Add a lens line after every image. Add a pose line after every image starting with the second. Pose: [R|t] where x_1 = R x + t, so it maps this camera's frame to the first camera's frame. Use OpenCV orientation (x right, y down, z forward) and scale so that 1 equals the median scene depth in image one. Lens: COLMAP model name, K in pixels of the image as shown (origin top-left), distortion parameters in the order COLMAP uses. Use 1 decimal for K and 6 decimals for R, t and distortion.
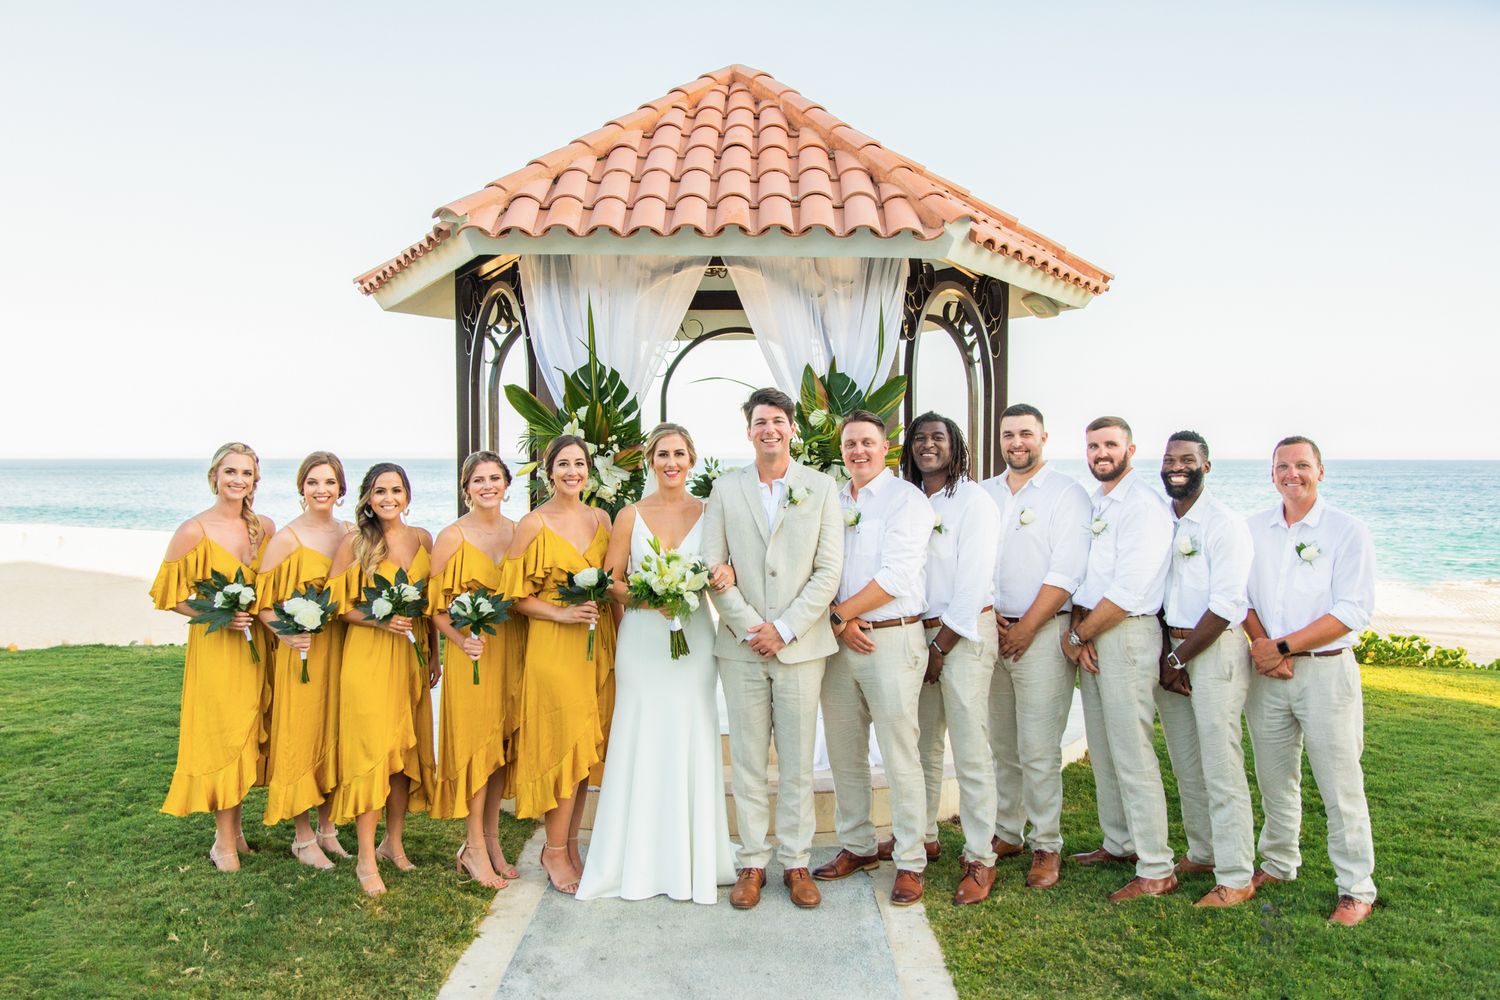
lens RADIAL K [[1238.2, 0, 750.5], [0, 1238.2, 505.1], [0, 0, 1]] dist [0.045392, 0.000238]
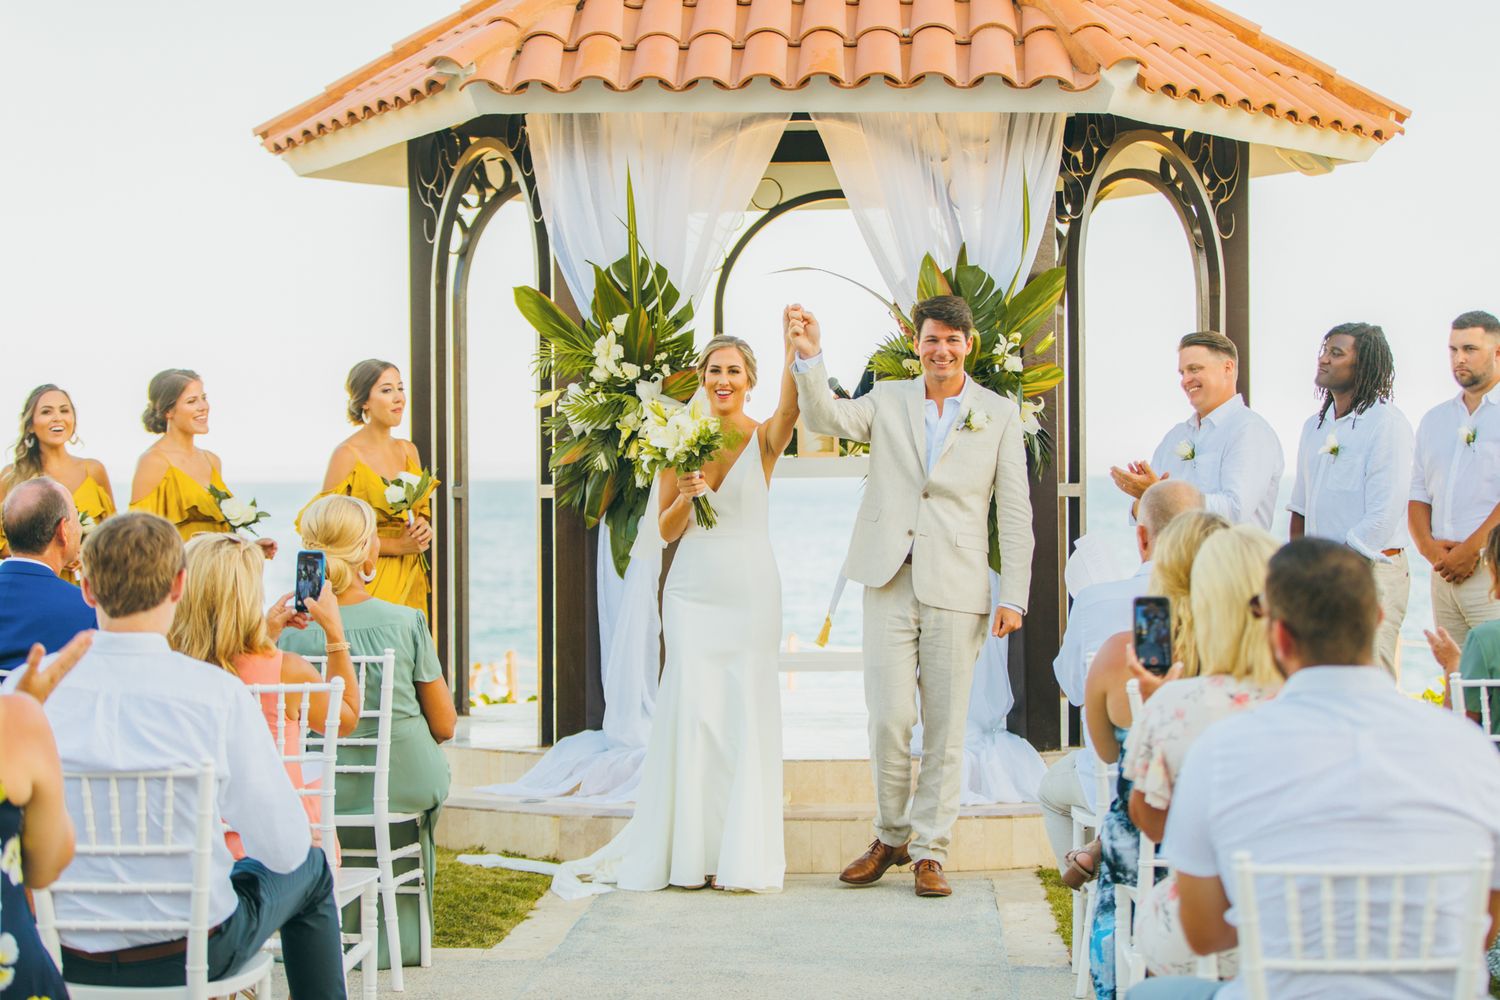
lens RADIAL K [[3068.2, 0, 752.9], [0, 3068.2, 497.4], [0, 0, 1]] dist [0.079393, 0.000000]
pose [[0.998863, -0.005826, -0.047314, 0.028991], [0.004573, 0.999637, -0.026554, 0.076911], [0.047451, 0.026308, 0.998527, -0.806066]]
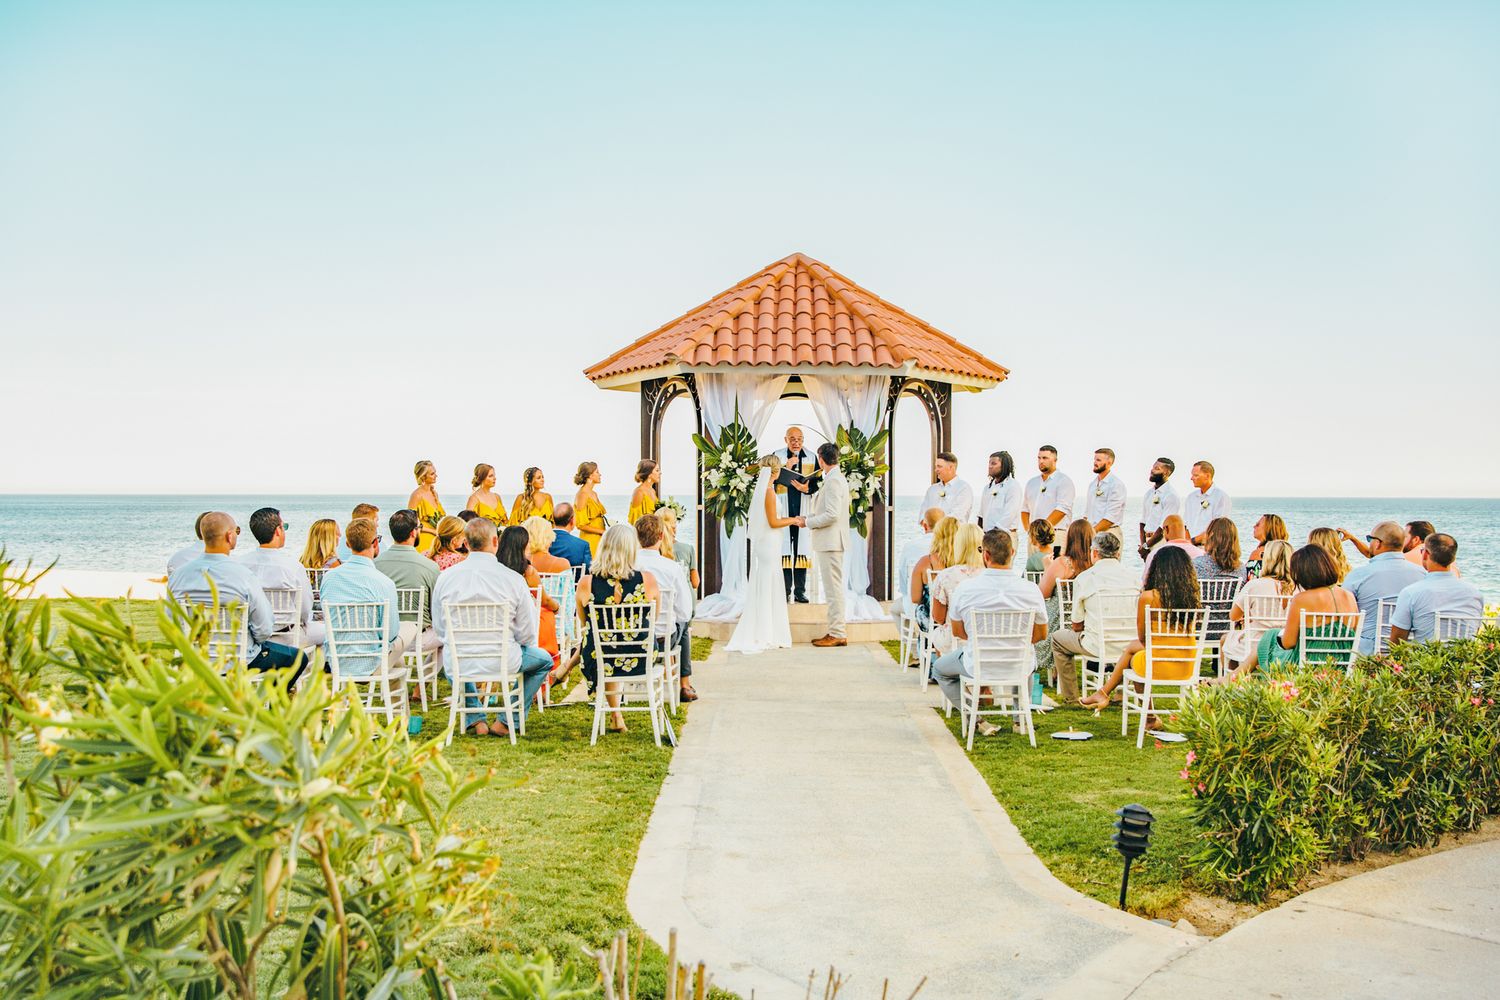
lens RADIAL K [[1445.0, 0, 743.1], [0, 1445.0, 503.6], [0, 0, 1]] dist [-0.000803, 0.000000]
pose [[0.999885, 0.003601, -0.014710, -0.077383], [-0.004001, 0.999620, -0.027261, 0.082896], [0.014606, 0.027317, 0.999520, -1.381338]]
